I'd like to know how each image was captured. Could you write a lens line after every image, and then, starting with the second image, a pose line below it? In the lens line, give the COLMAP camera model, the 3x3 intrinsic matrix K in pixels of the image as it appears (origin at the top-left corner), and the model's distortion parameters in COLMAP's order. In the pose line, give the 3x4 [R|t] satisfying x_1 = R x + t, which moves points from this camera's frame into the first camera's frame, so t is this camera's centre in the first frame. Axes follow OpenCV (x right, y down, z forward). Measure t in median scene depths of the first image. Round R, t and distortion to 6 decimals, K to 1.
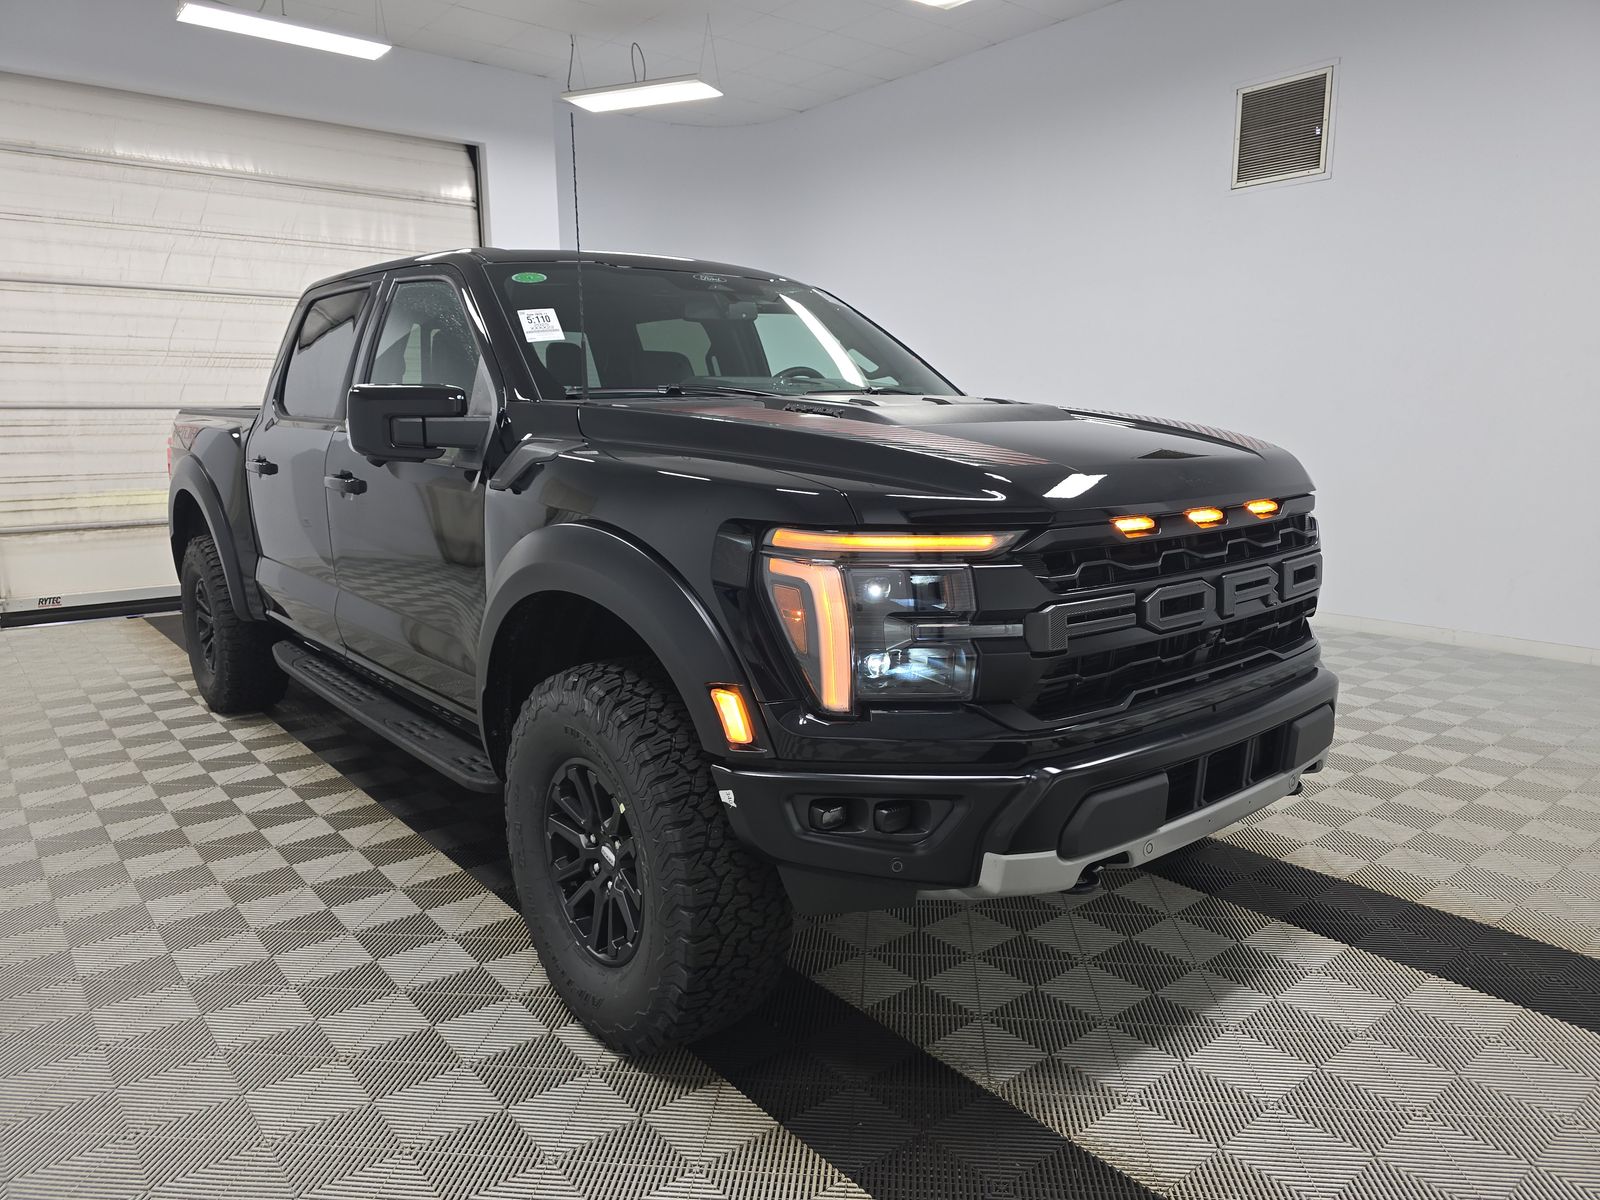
lens RADIAL K [[1074.1, 0, 800.0], [0, 1074.1, 600.0], [0, 0, 1]] dist [-0.007318, 0.000457]
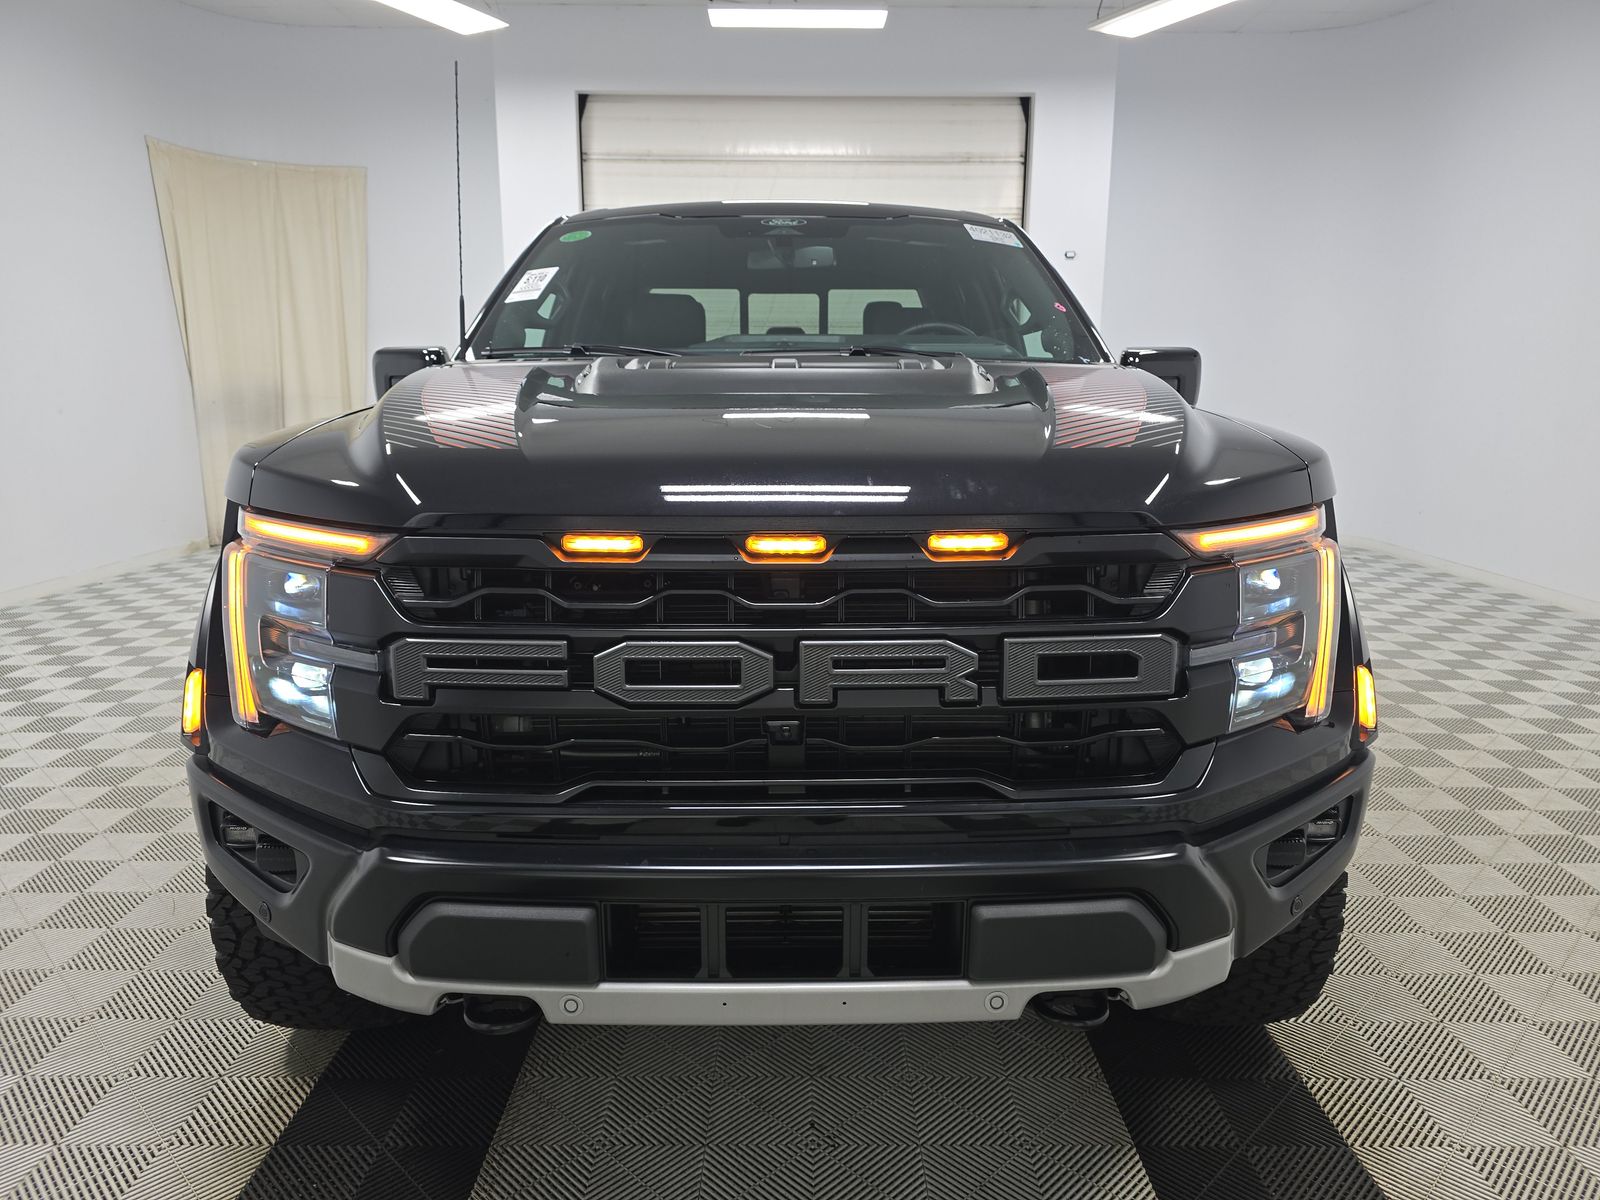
lens RADIAL K [[1001.3, 0, 800.0], [0, 1001.3, 600.0], [0, 0, 1]] dist [0.061196, 0.000153]
pose [[0.796721, 0.134878, -0.589103, 0.525528], [-0.103657, 0.990830, 0.086666, -0.067978], [0.595391, -0.007983, 0.803397, 0.369869]]
